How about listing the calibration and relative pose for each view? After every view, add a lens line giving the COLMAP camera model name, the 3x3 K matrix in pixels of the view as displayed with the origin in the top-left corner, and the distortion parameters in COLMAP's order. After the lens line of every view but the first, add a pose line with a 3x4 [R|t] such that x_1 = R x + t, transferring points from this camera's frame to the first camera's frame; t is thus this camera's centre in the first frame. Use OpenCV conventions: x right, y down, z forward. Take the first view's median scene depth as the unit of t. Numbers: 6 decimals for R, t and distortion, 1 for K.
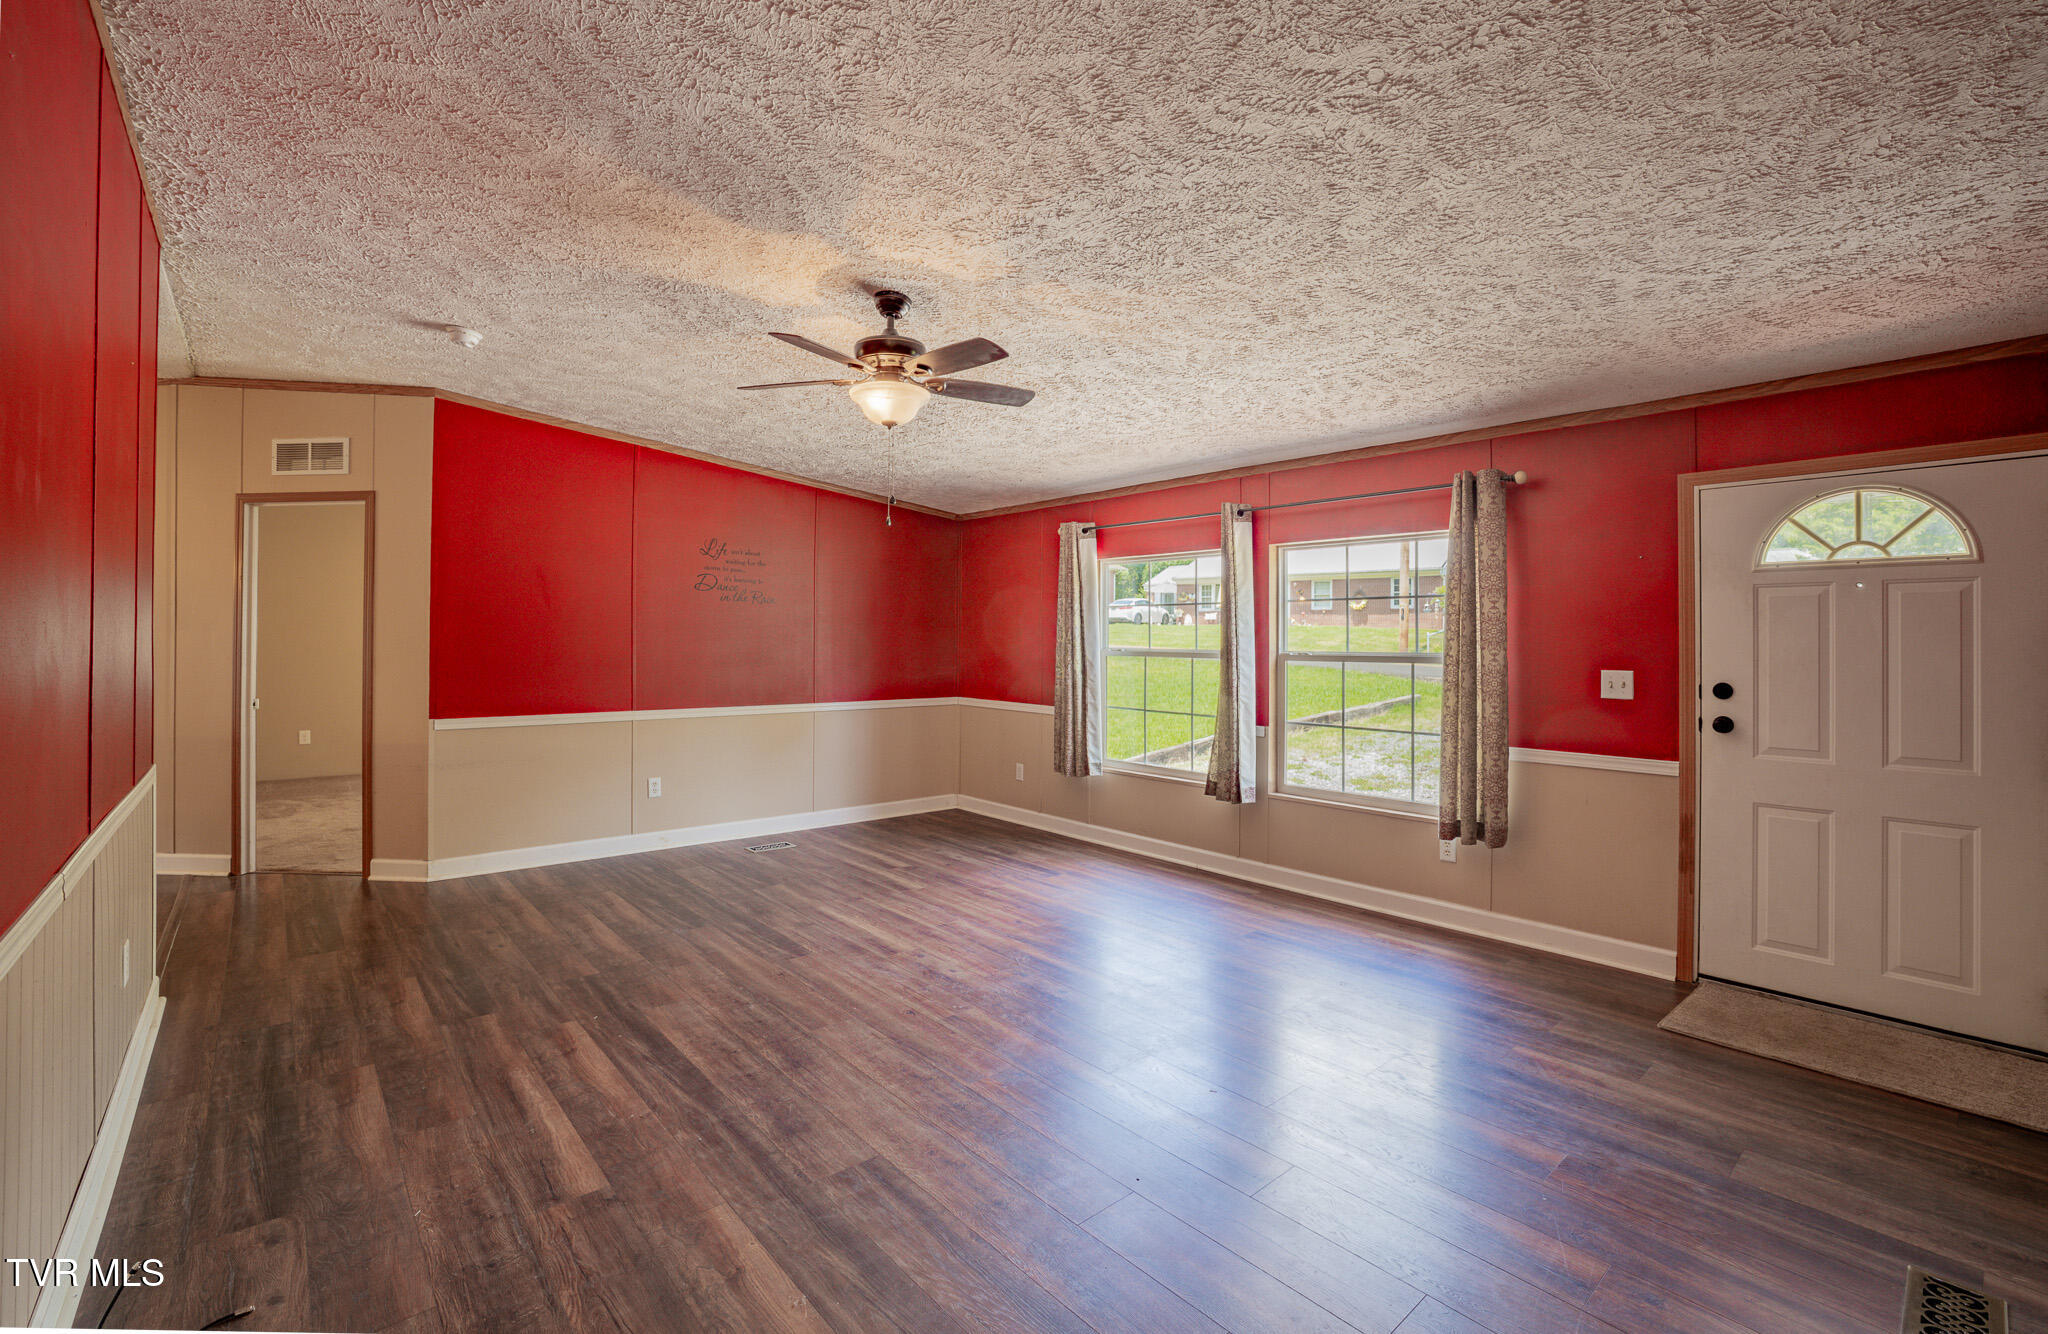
lens RADIAL K [[911.0, 0, 994.3], [0, 911.0, 629.8], [0, 0, 1]] dist [-0.002167, -0.000091]
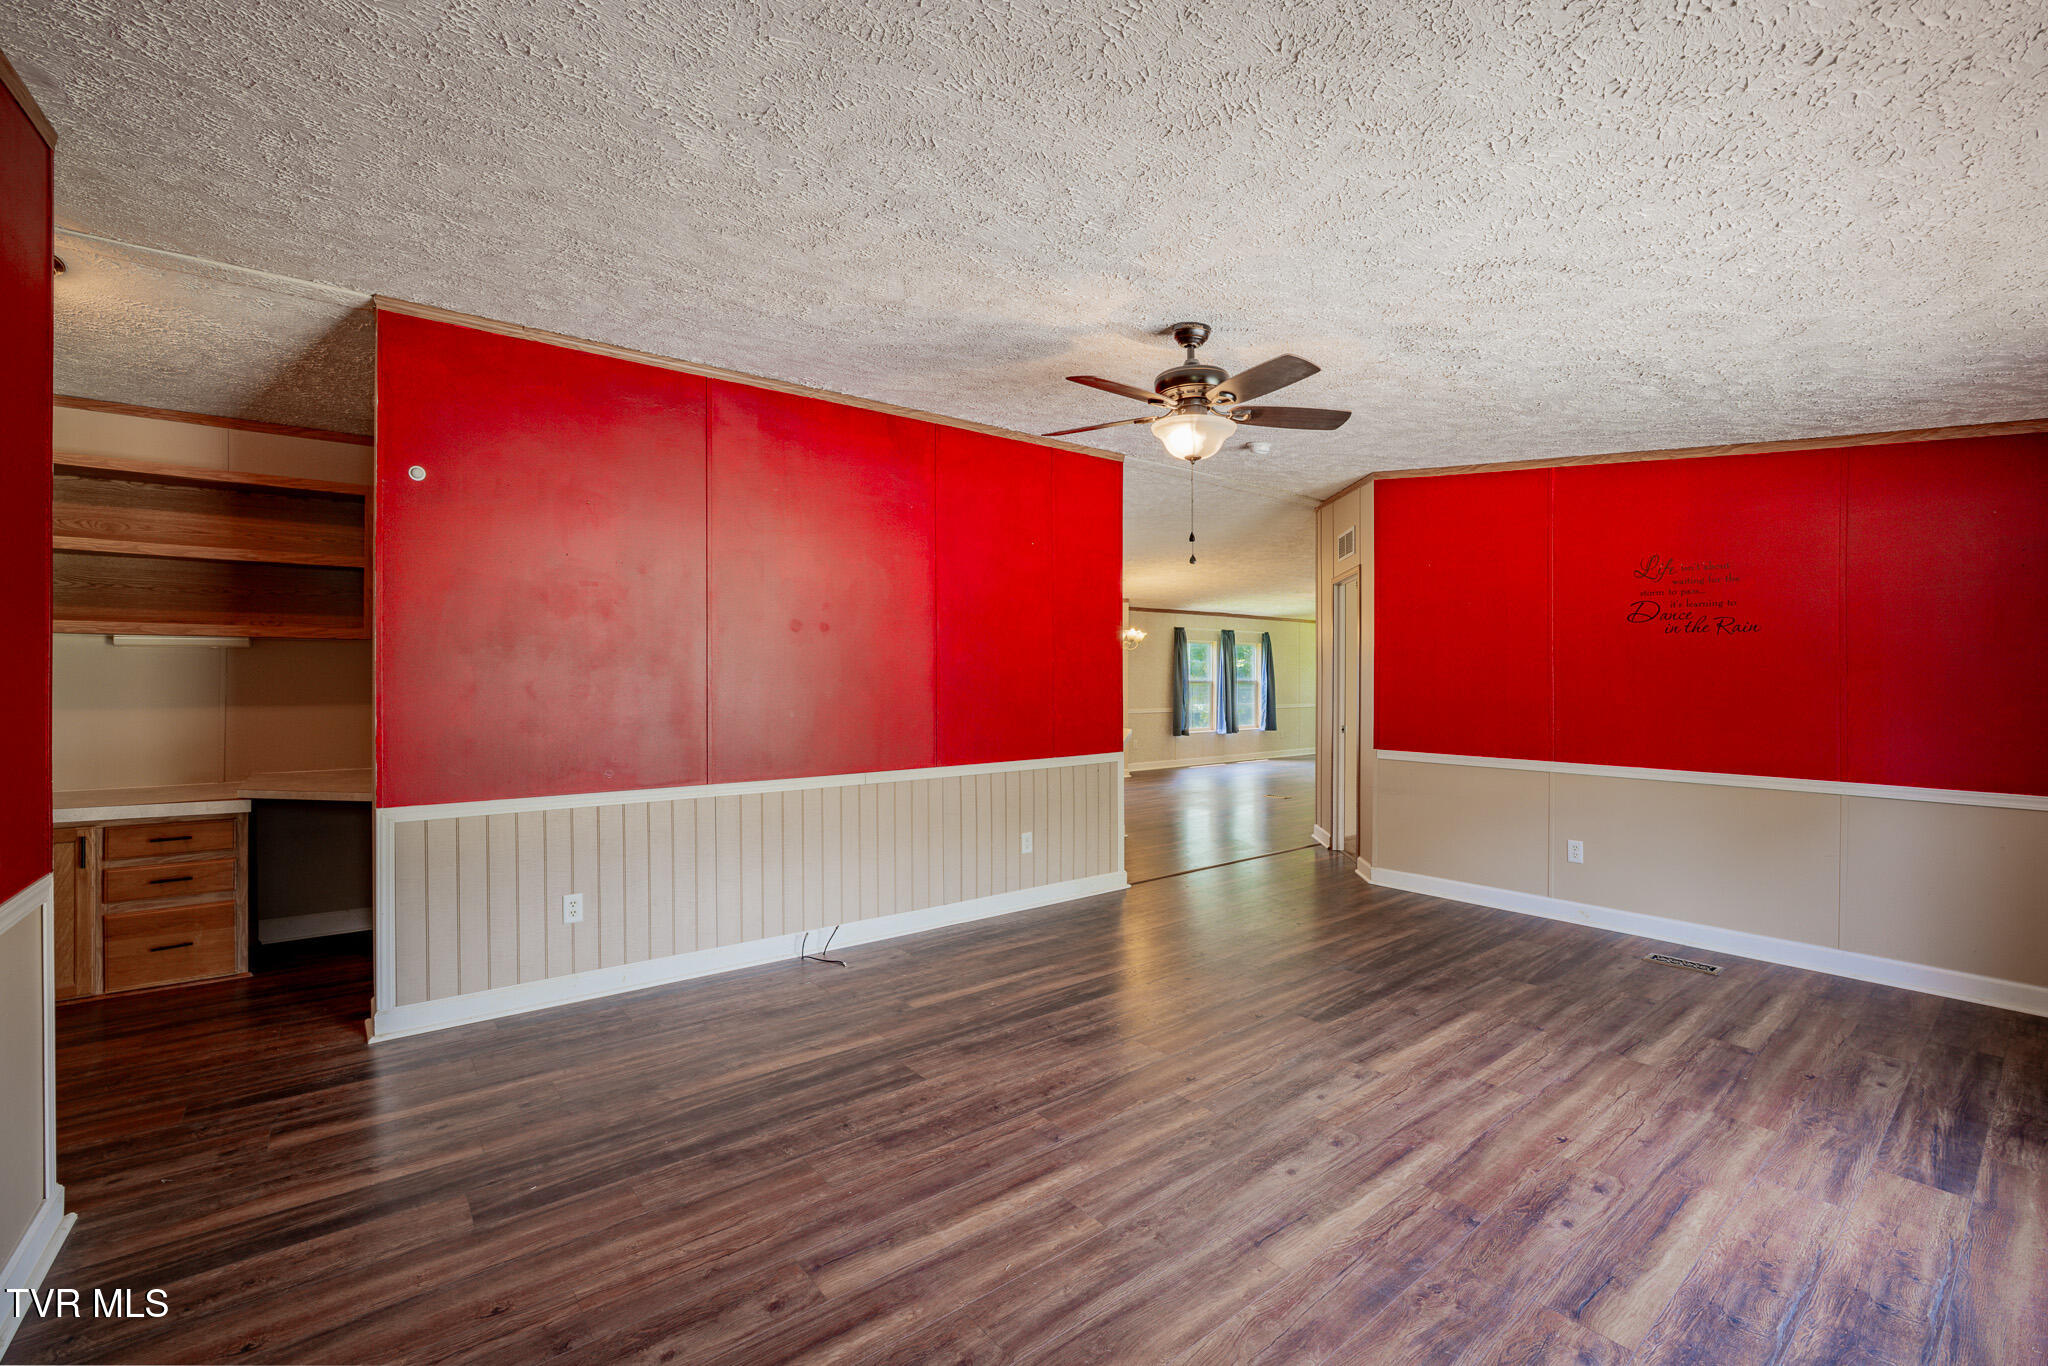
lens RADIAL K [[885.8, 0, 1040.1], [0, 885.8, 670.0], [0, 0, 1]] dist [-0.018246, 0.000768]
pose [[-0.009330, -0.011254, -0.999893, 0.691107], [0.010915, 0.999876, -0.011355, 0.004562], [0.999897, -0.011020, -0.009206, 0.716423]]
